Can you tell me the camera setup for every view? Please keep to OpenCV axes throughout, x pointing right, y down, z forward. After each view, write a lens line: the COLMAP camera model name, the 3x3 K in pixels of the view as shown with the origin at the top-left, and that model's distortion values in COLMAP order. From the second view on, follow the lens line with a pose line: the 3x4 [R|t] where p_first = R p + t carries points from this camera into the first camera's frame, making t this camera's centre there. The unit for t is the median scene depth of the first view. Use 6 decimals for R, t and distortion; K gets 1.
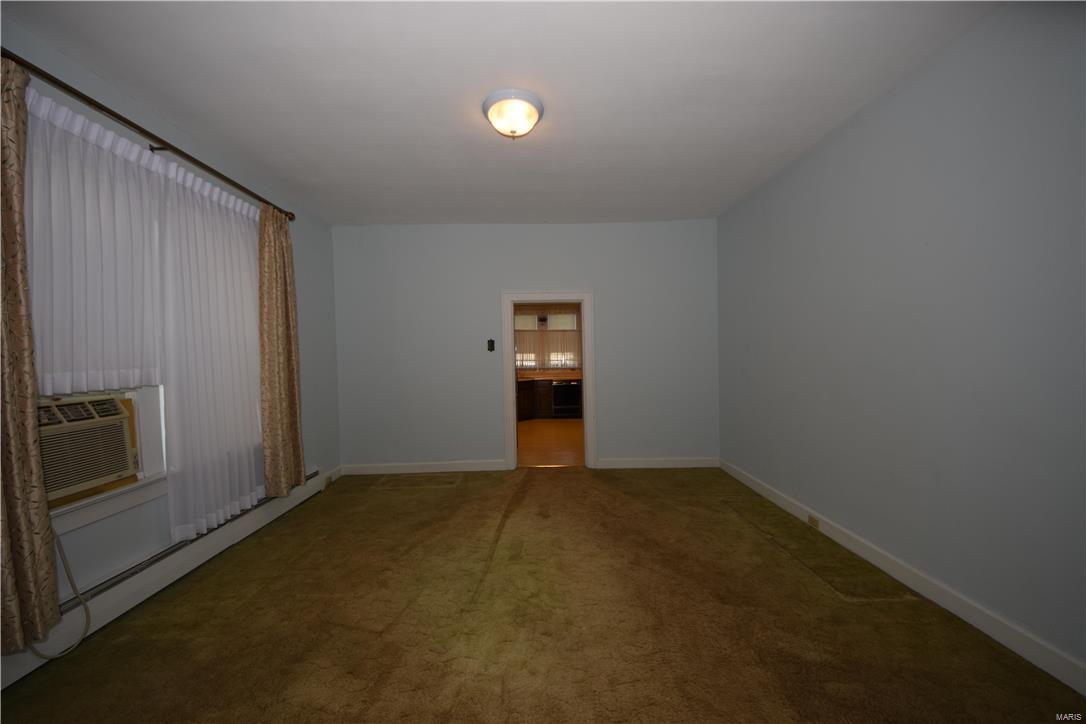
lens RADIAL K [[385.0, 0, 543.0], [0, 385.0, 362.0], [0, 0, 1]] dist [0.000978, -0.012794]
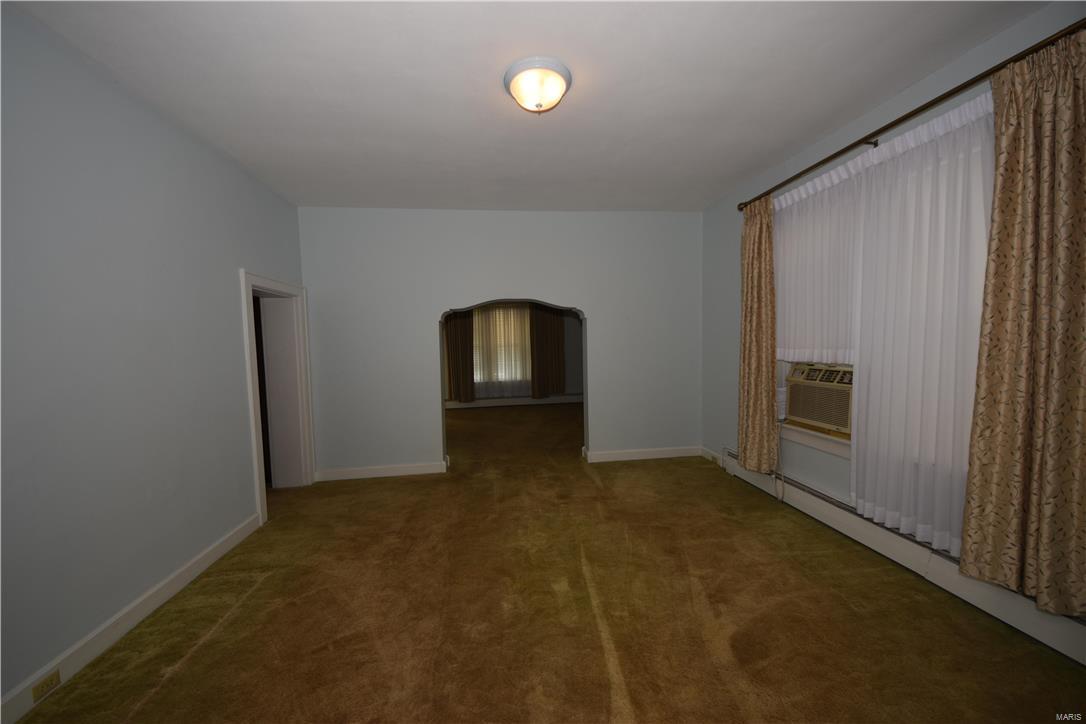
lens RADIAL K [[385.0, 0, 543.0], [0, 385.0, 362.0], [0, 0, 1]] dist [0.000978, -0.012794]
pose [[-0.992366, 0.049636, -0.112894, 0.045425], [0.041657, 0.996536, 0.071975, -0.065346], [0.116076, 0.066723, -0.990997, 1.938386]]
